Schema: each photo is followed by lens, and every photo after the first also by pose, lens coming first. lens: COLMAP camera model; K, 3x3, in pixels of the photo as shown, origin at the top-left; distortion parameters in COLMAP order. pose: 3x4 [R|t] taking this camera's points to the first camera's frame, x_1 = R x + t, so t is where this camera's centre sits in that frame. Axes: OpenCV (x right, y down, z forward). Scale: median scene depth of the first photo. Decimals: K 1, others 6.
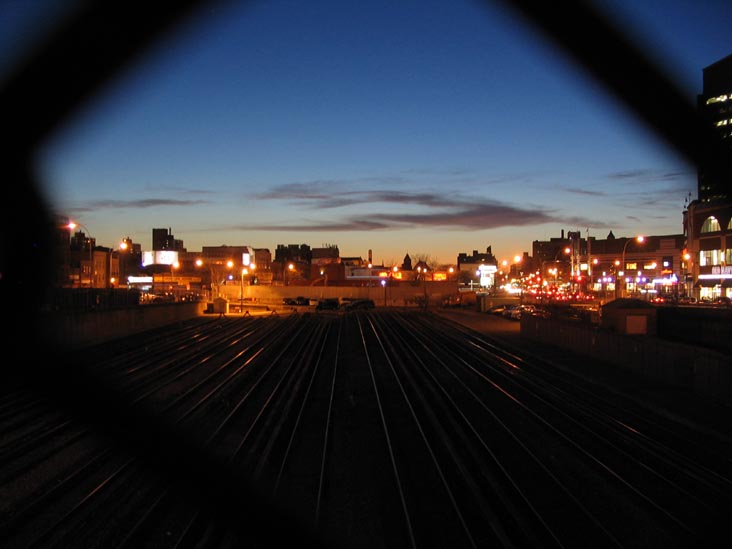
lens RADIAL K [[825.7, 0, 361.7], [0, 825.7, 277.6], [0, 0, 1]] dist [-0.118299, 0.000000]
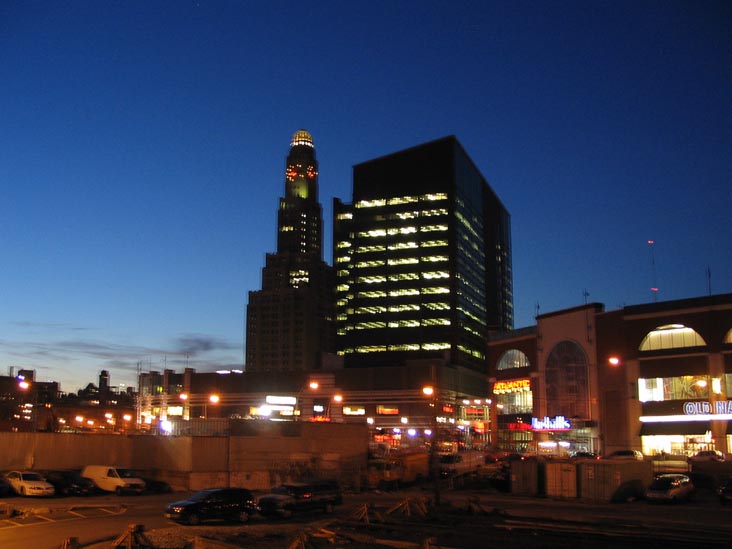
lens RADIAL K [[825.7, 0, 367.9], [0, 825.7, 275.9], [0, 0, 1]] dist [-0.118299, 0.000000]
pose [[0.729186, 0.131736, 0.671516, -0.096466], [-0.004610, 0.982219, -0.187682, 0.004805], [-0.684300, 0.133759, 0.716827, 0.366361]]
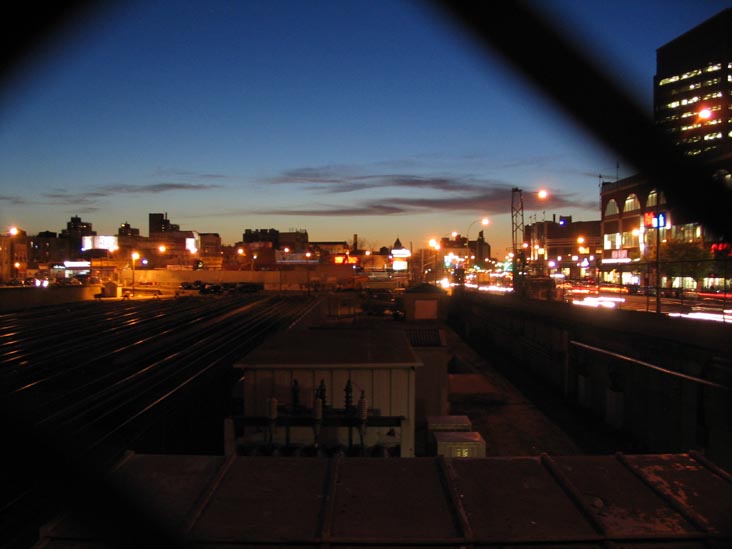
lens RADIAL K [[825.7, 0, 362.0], [0, 825.7, 277.8], [0, 0, 1]] dist [-0.118299, 0.000000]
pose [[0.999662, 0.000138, -0.025996, 0.081705], [0.000361, 0.999816, 0.019197, 0.000115], [0.025994, -0.019200, 0.999478, 0.000803]]
